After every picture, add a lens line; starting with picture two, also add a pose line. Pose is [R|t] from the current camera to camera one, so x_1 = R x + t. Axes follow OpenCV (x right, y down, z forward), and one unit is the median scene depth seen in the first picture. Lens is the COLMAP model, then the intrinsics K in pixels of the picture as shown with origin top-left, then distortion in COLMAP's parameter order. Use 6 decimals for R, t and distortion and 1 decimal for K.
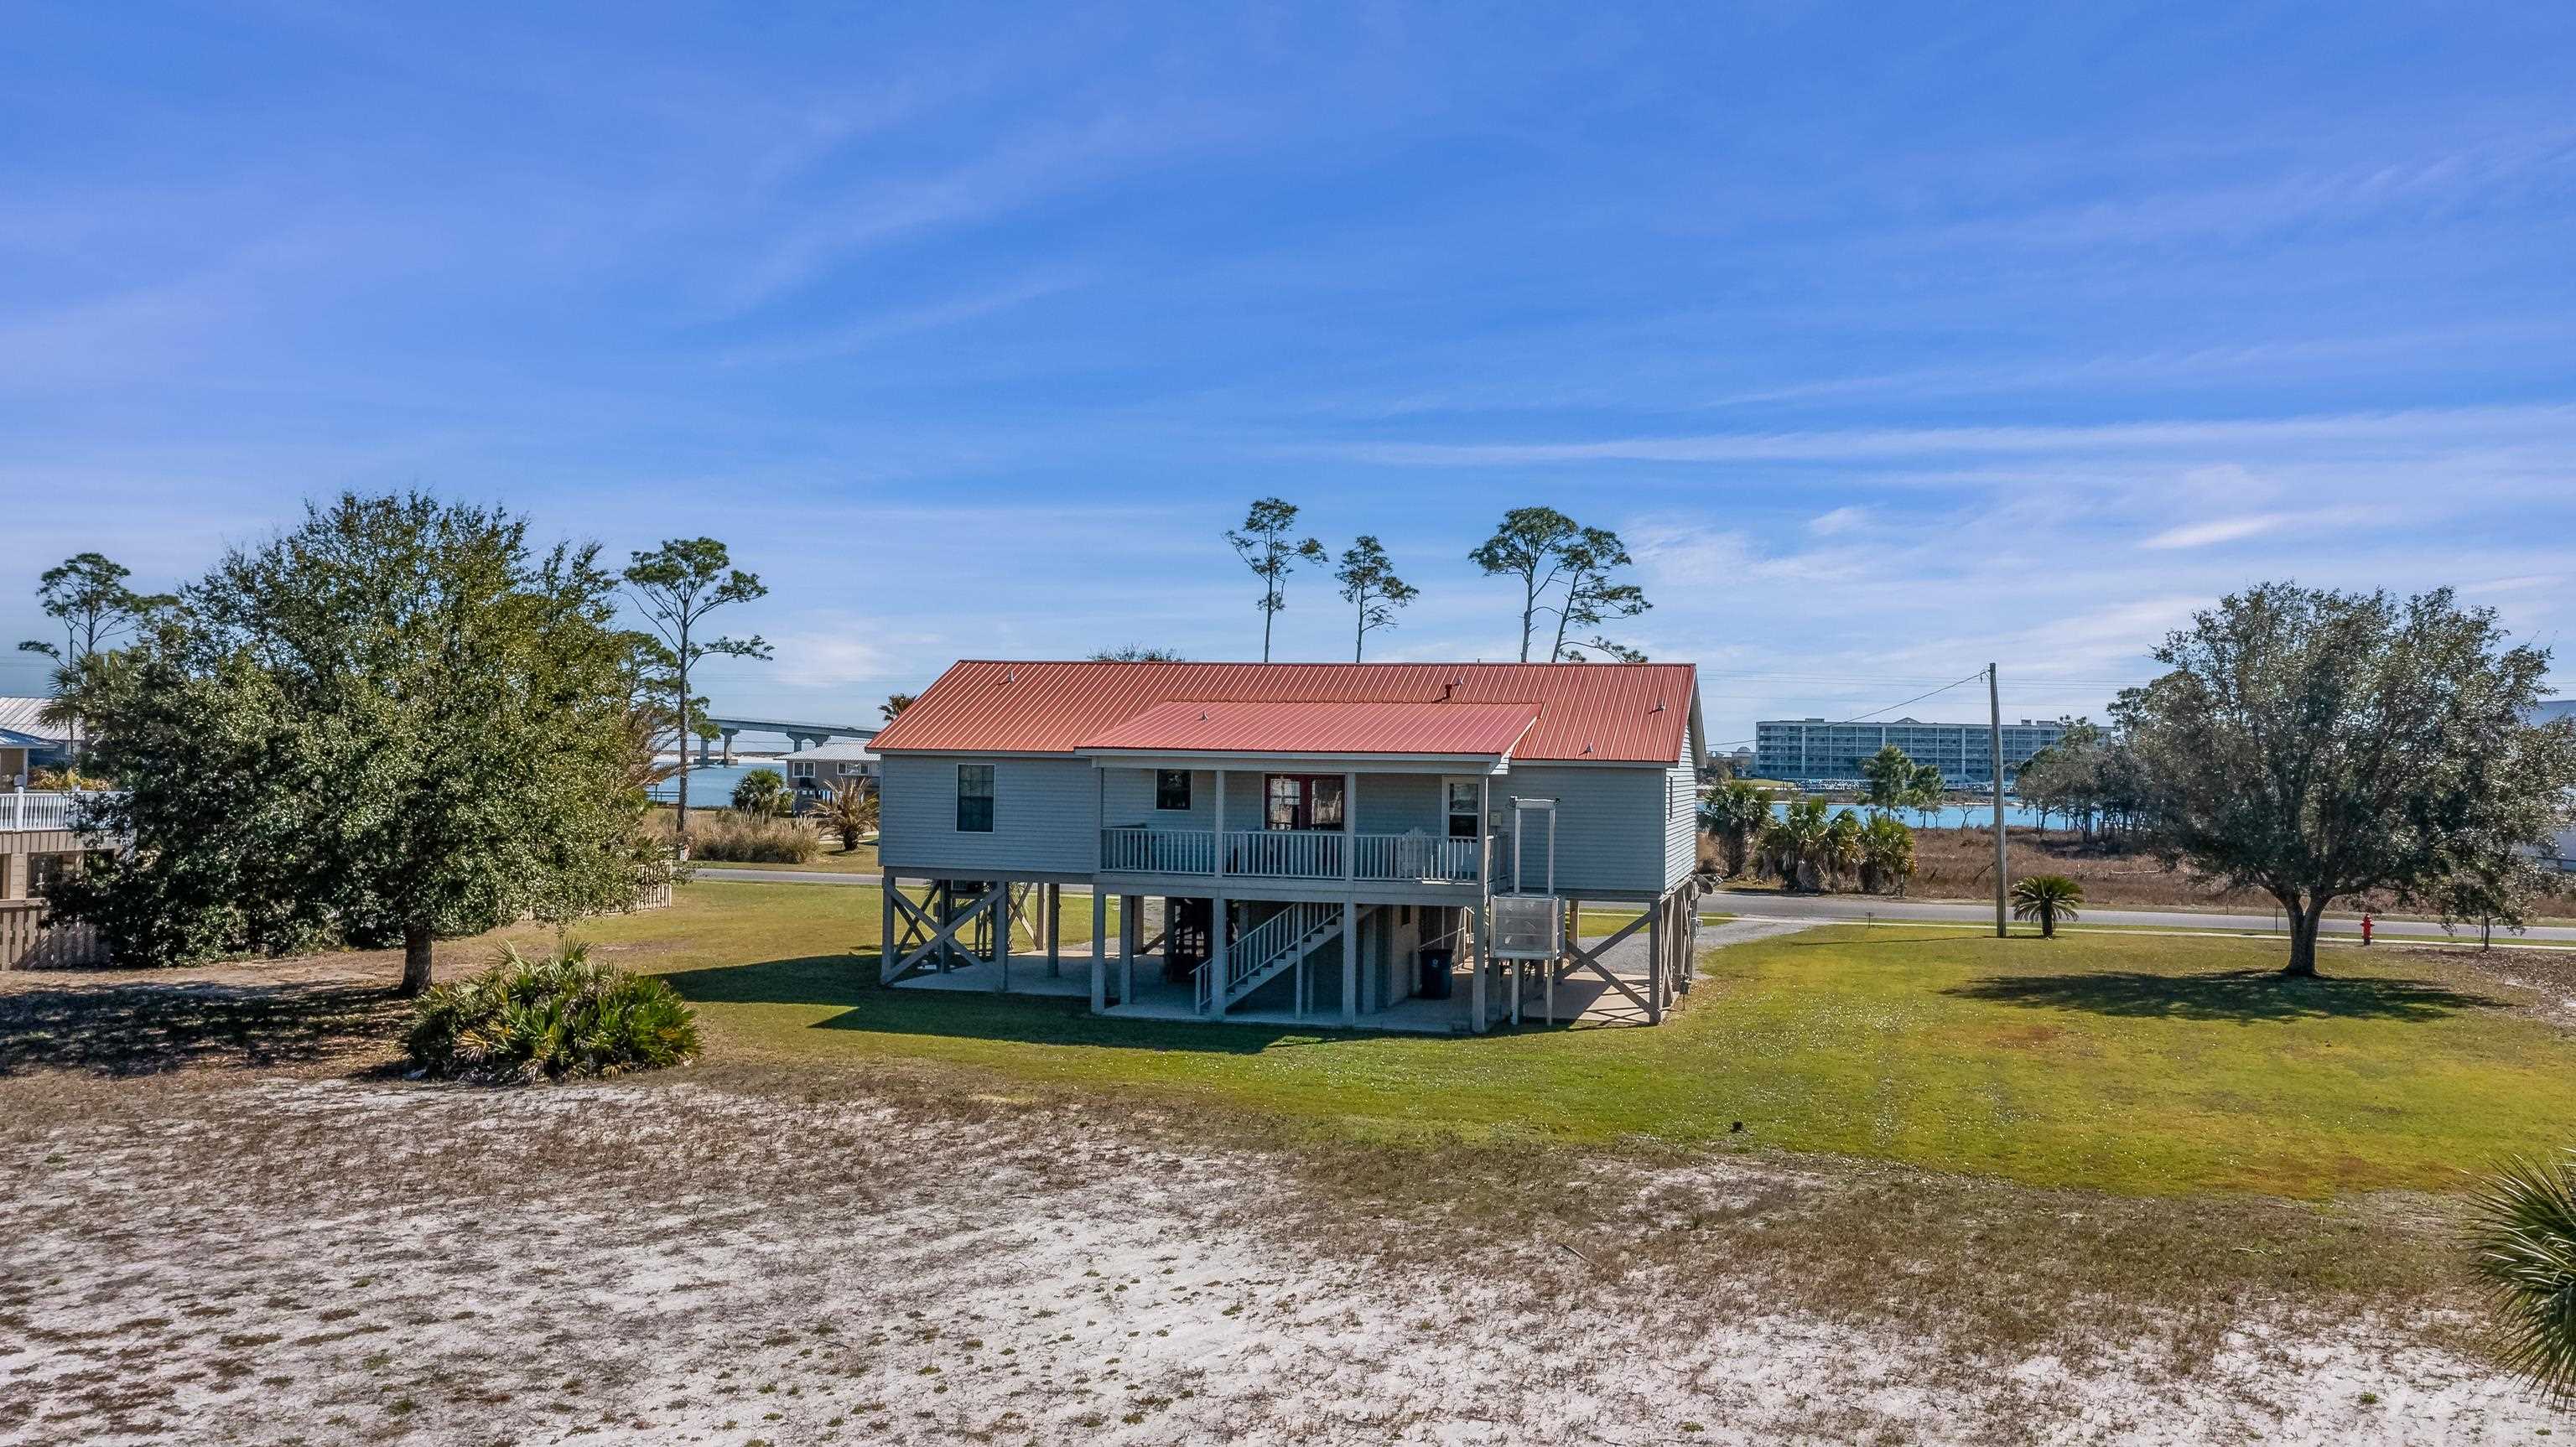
lens RADIAL K [[2093.6, 0, 1288.0], [0, 2093.6, 723.5], [0, 0, 1]] dist [0.002846, 0.002901]
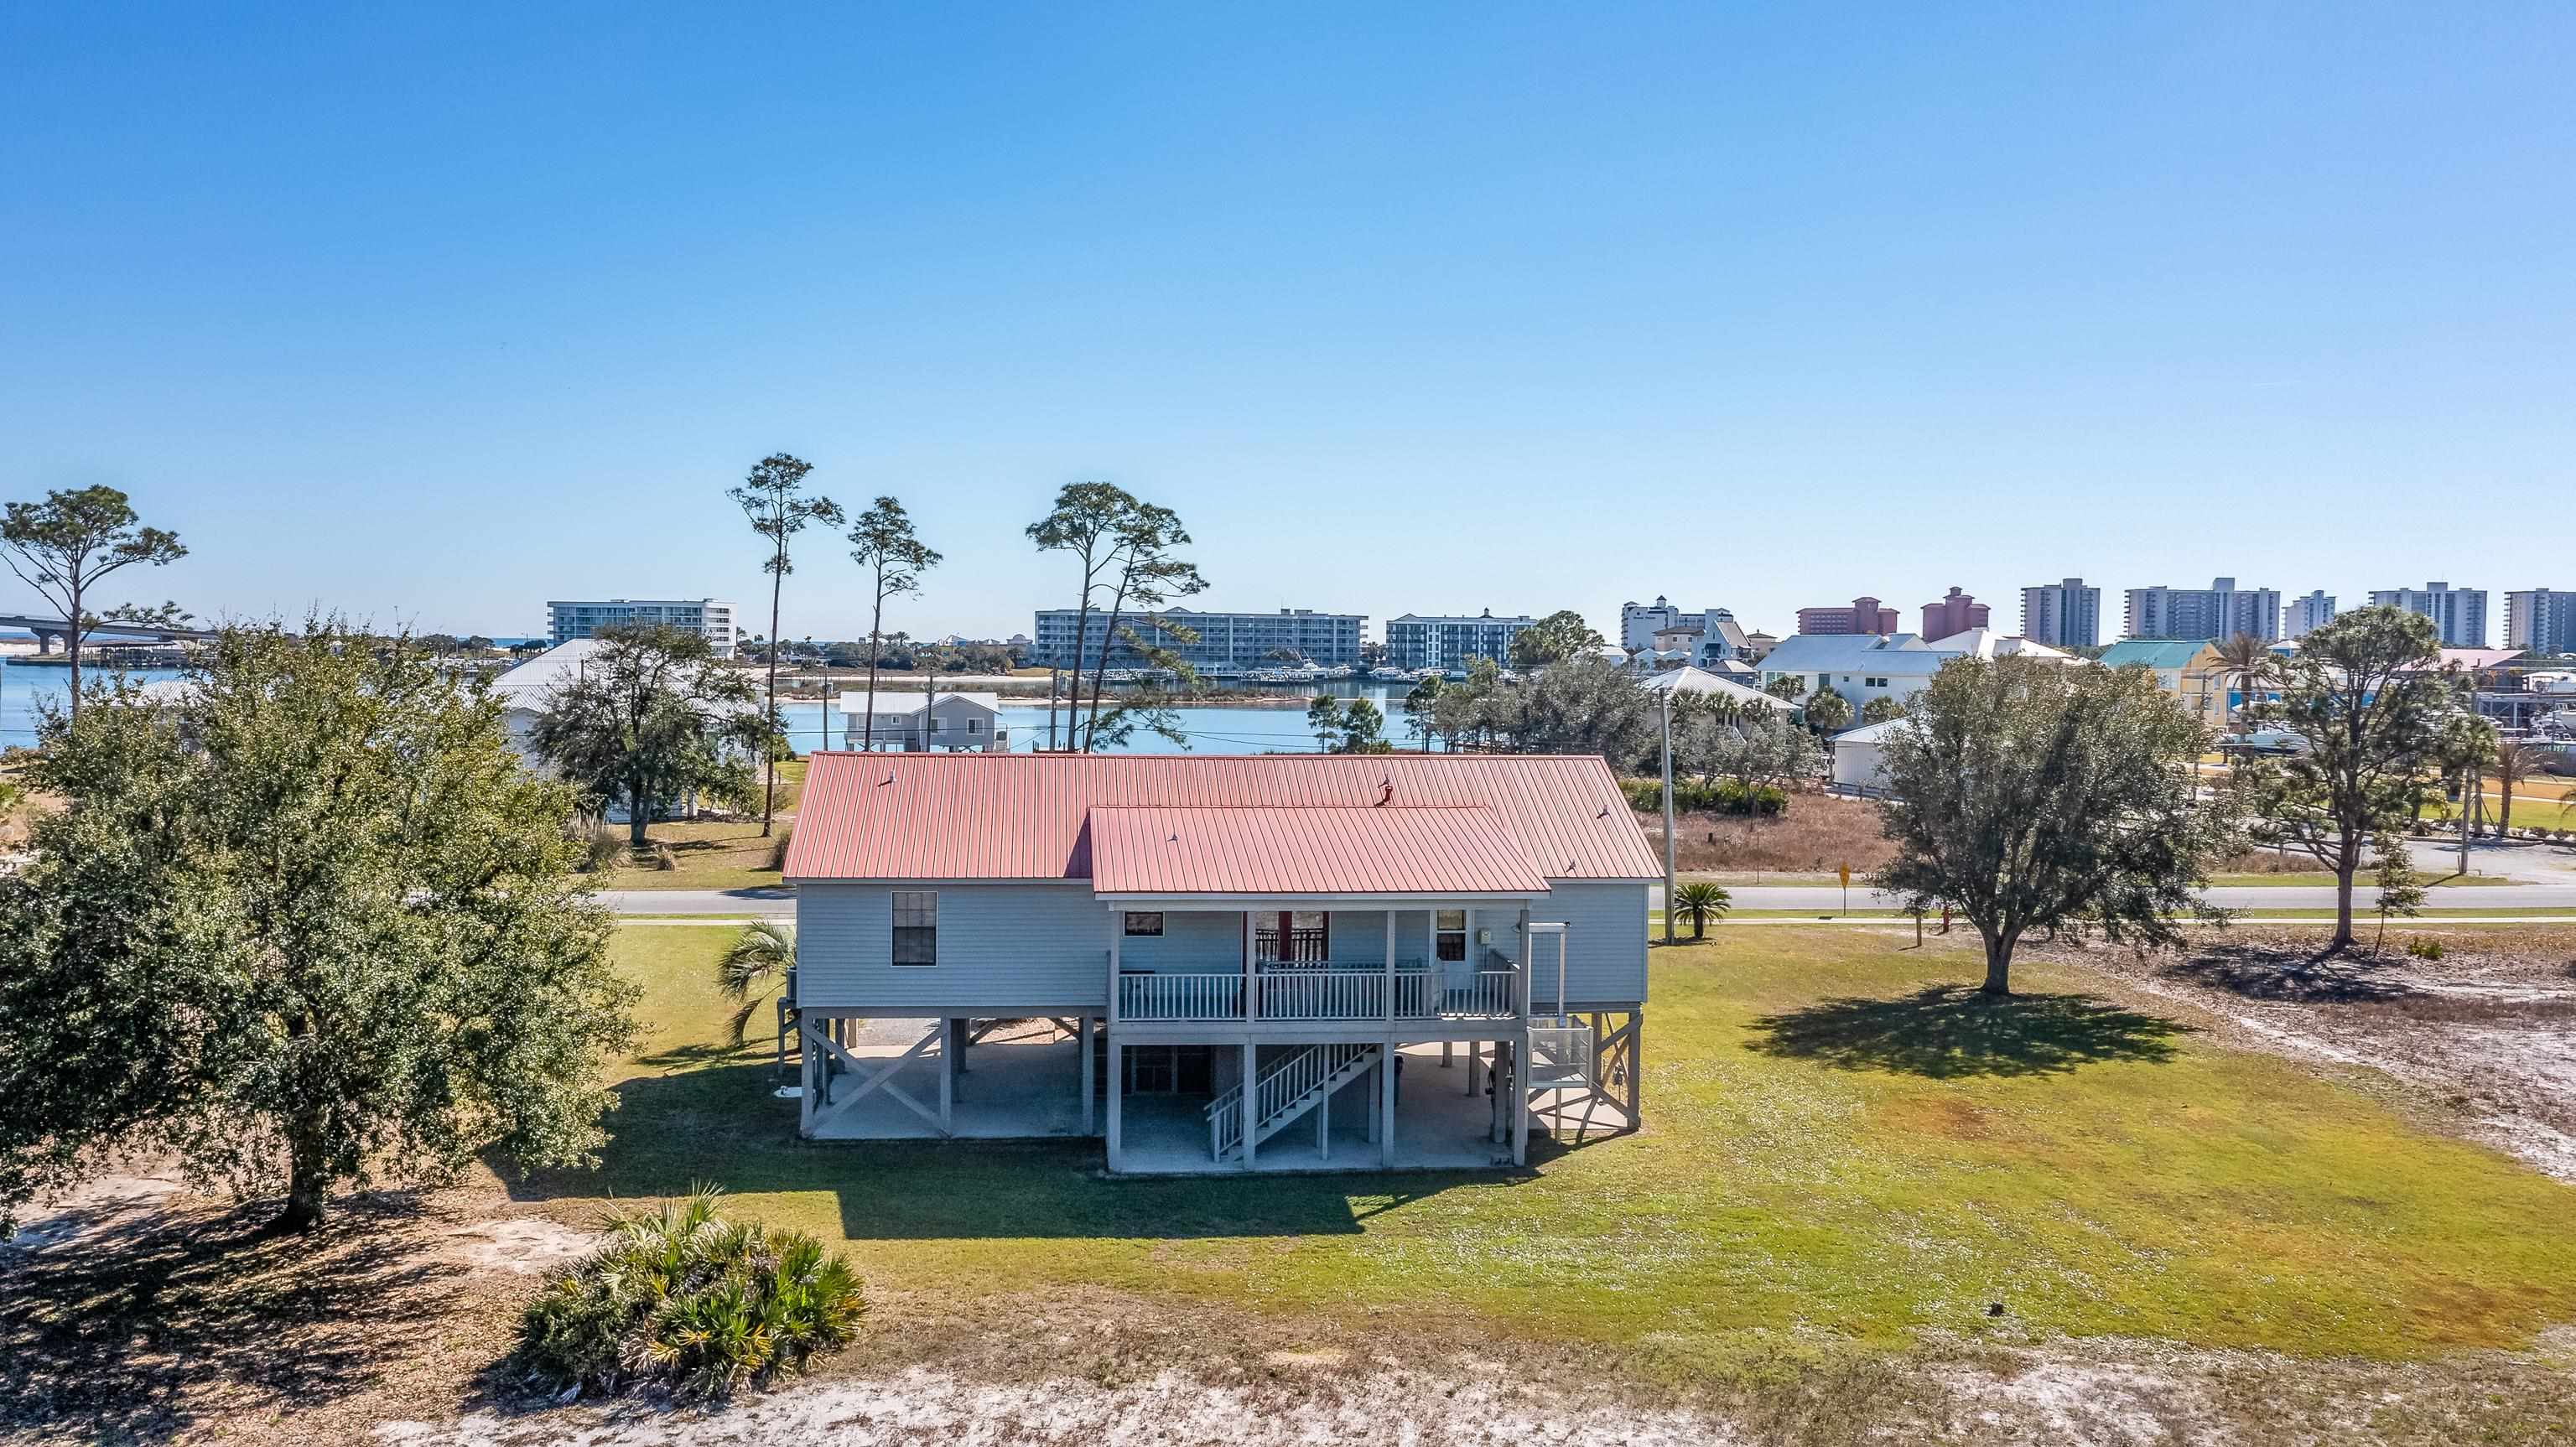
lens RADIAL K [[2093.6, 0, 1288.0], [0, 2093.6, 723.5], [0, 0, 1]] dist [0.002846, 0.002901]
pose [[0.935571, -0.019848, 0.352582, -0.133040], [-0.001398, 0.998203, 0.059901, -0.045412], [-0.353137, -0.056535, 0.933862, 0.042191]]
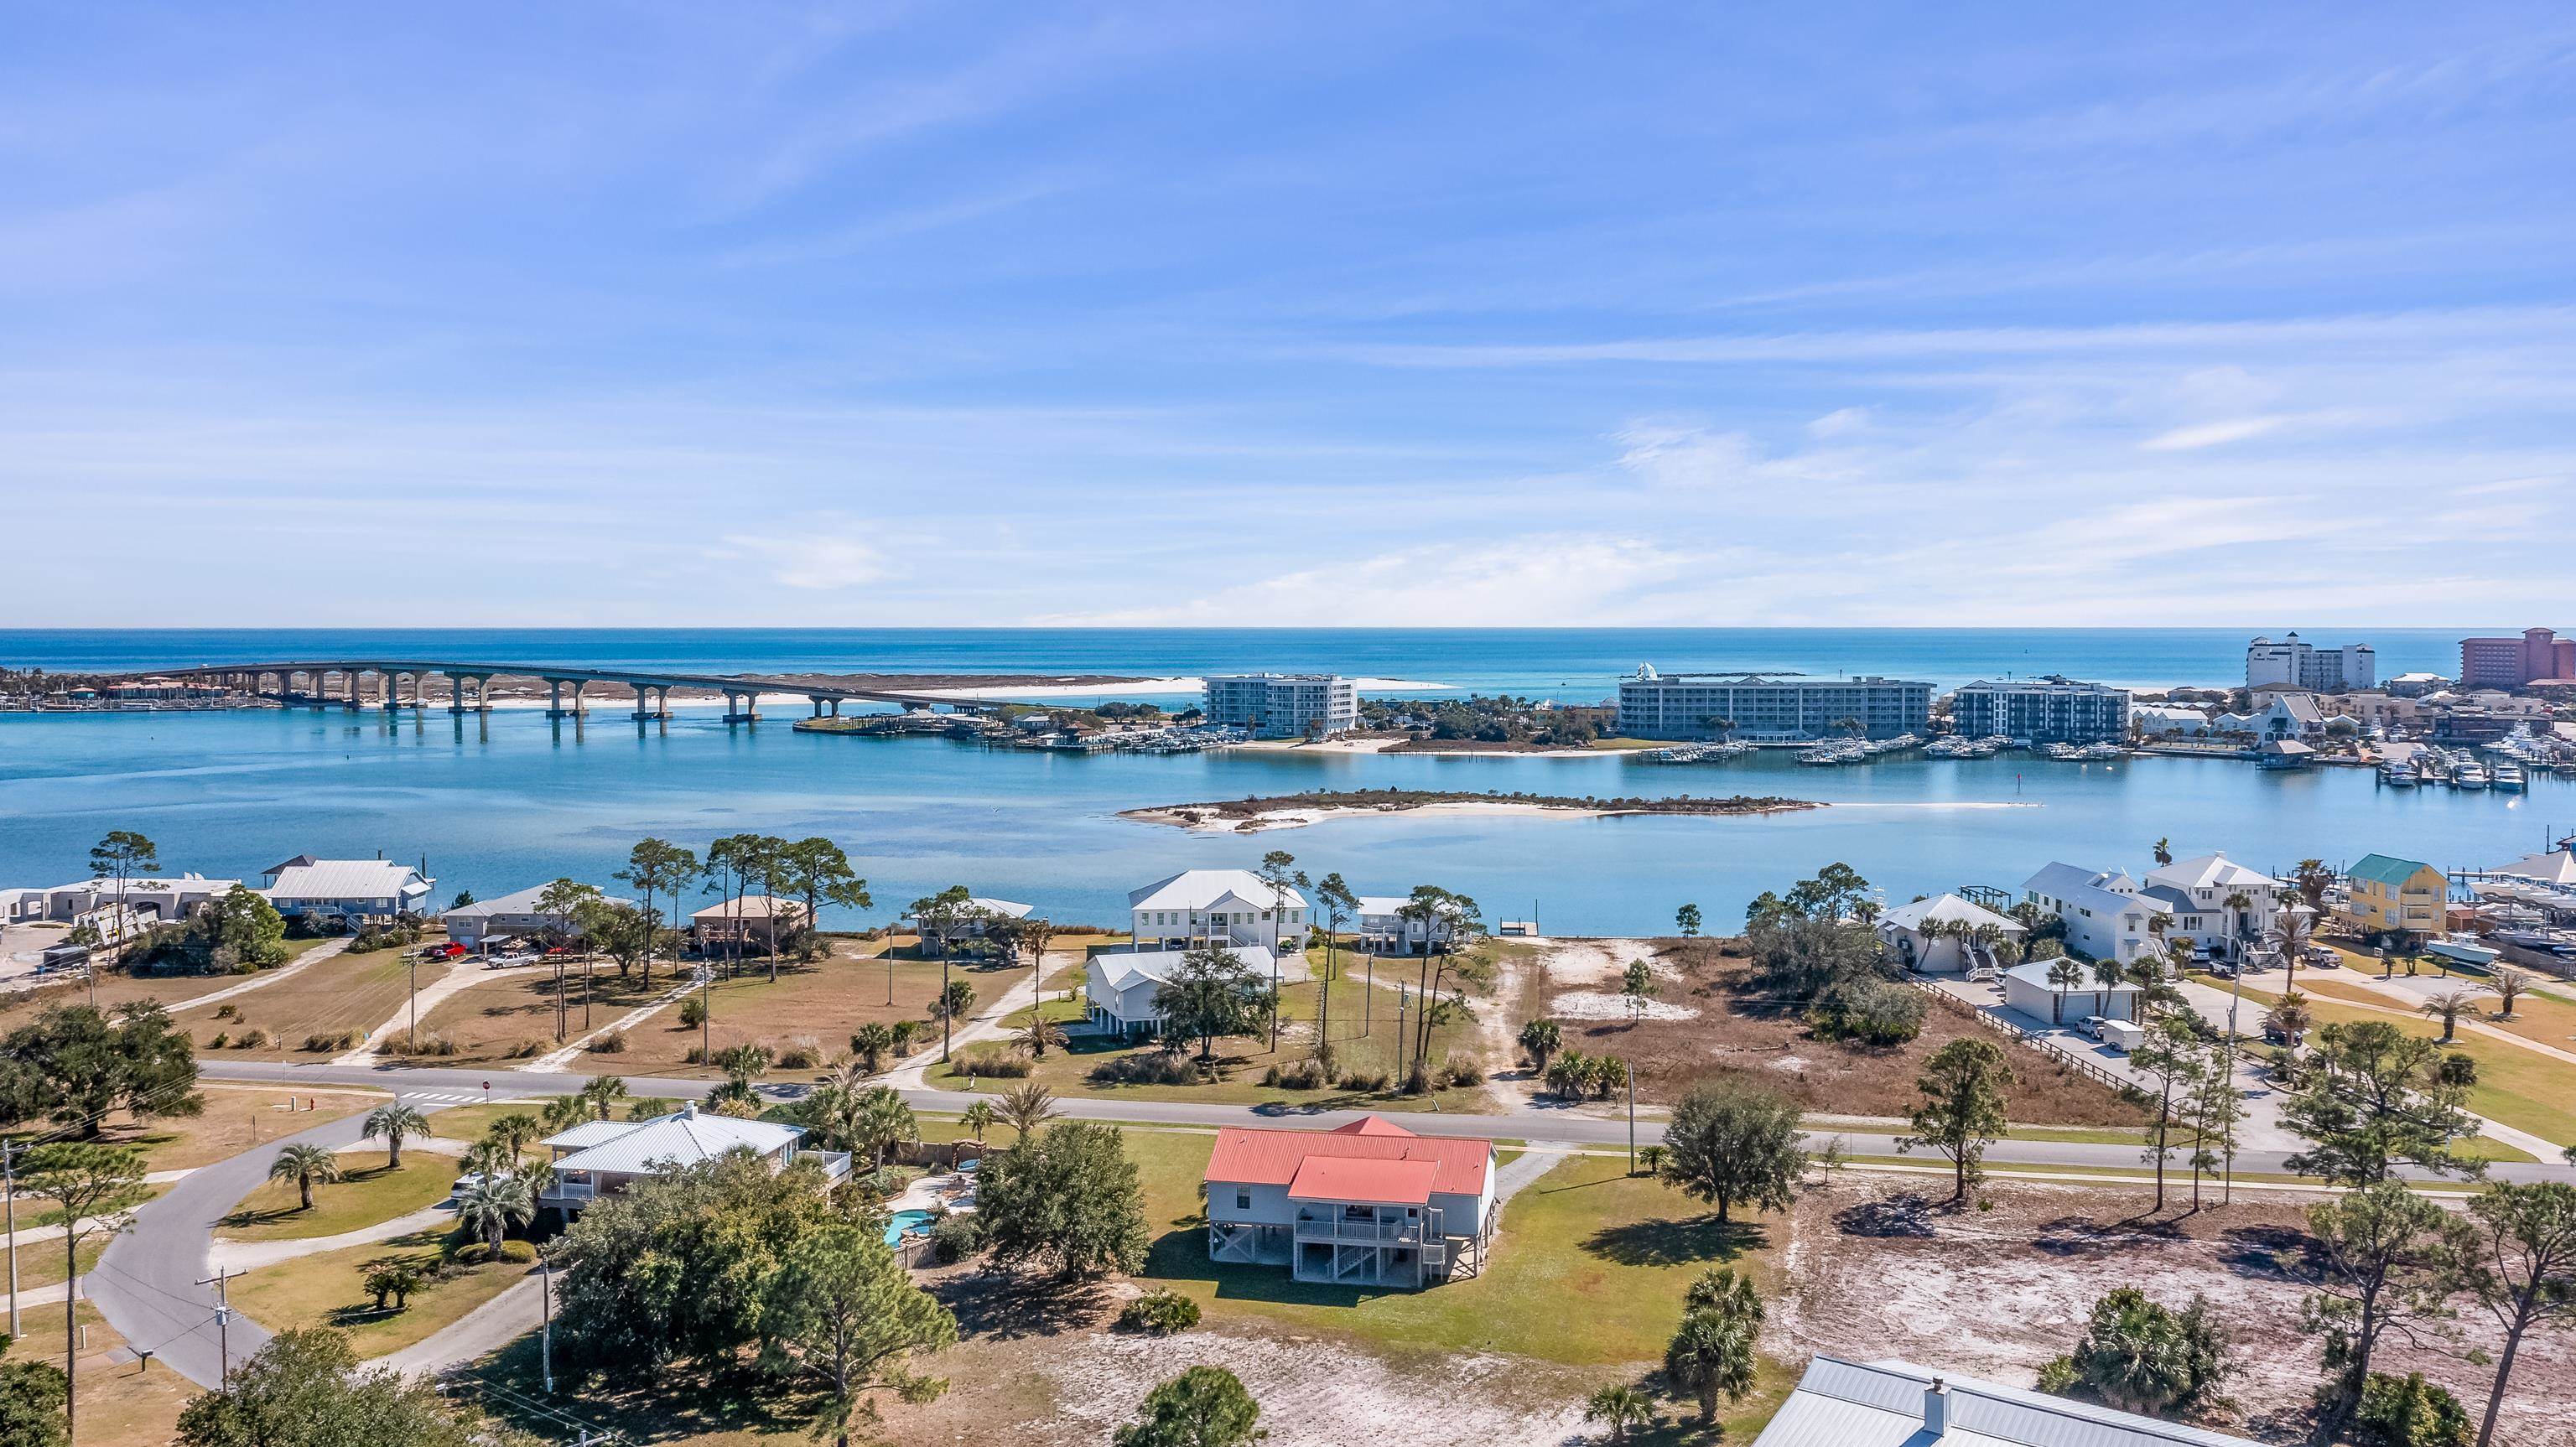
lens RADIAL K [[2136.0, 0, 1288.0], [0, 2136.0, 723.5], [0, 0, 1]] dist [-0.012844, 0.000072]
pose [[0.998277, -0.020580, 0.054949, -0.099345], [0.017162, 0.997931, 0.061966, -0.336425], [-0.056111, -0.060916, 0.996565, -0.799965]]
